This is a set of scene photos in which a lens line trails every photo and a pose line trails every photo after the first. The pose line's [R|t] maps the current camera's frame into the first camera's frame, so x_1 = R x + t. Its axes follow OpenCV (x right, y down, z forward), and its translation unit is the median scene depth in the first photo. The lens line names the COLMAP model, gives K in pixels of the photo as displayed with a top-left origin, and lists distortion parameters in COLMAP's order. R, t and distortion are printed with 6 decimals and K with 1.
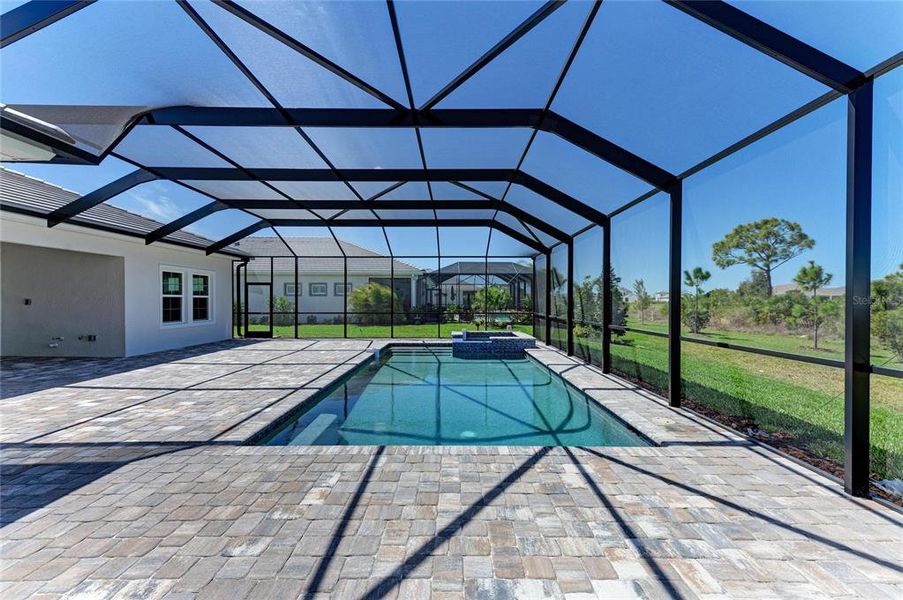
lens RADIAL K [[361.1, 0, 450.8], [0, 361.1, 302.5], [0, 0, 1]] dist [0.017691, -0.003140]
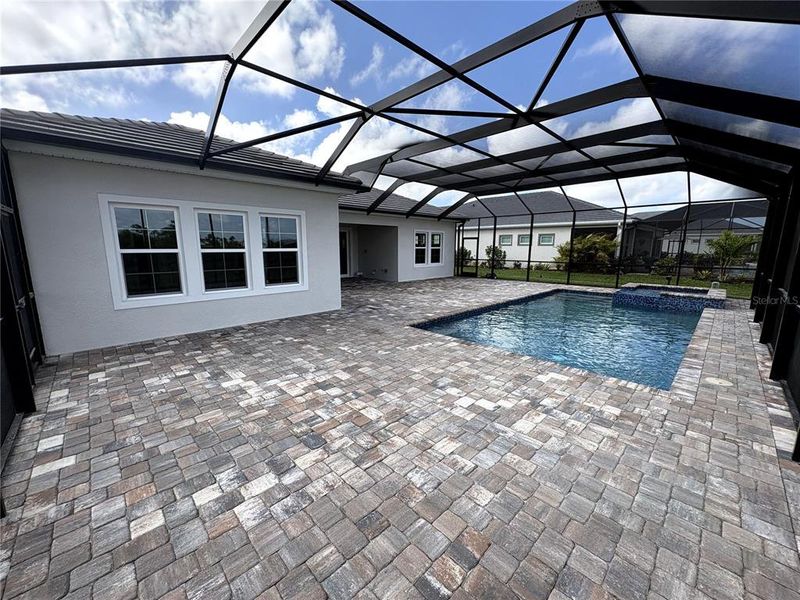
lens RADIAL K [[316.3, 0, 393.4], [0, 316.3, 301.7], [0, 0, 1]] dist [0.002750, -0.000058]
pose [[0.686728, 0.122657, -0.716492, 0.358716], [-0.001300, 0.985867, 0.167526, -0.029593], [0.726914, -0.114114, 0.677181, -0.157617]]
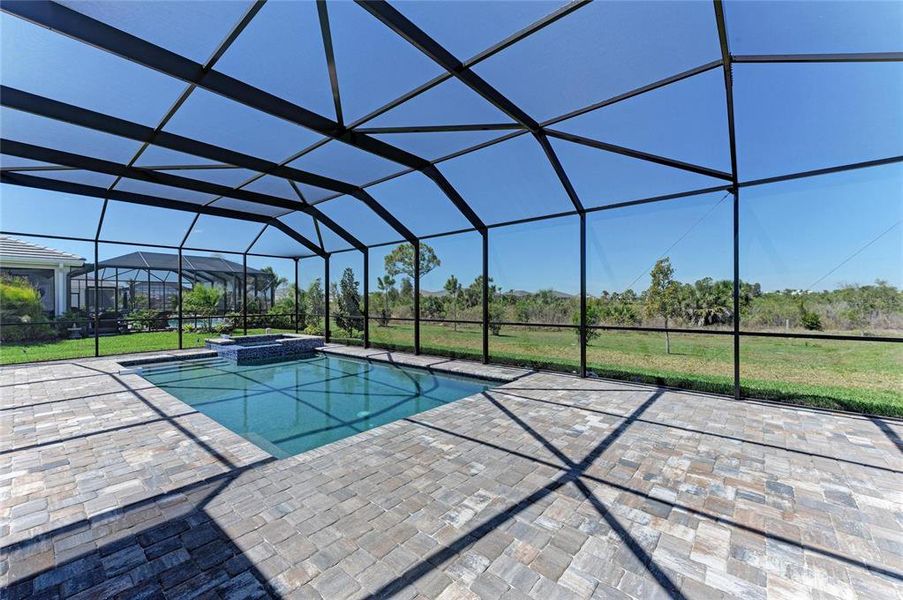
lens RADIAL K [[361.1, 0, 451.9], [0, 361.1, 305.4], [0, 0, 1]] dist [0.017691, -0.003140]
pose [[0.646082, -0.014443, 0.763131, -0.542712], [0.010746, 0.999894, 0.009826, -0.001640], [-0.763192, 0.001852, 0.646169, 0.038134]]
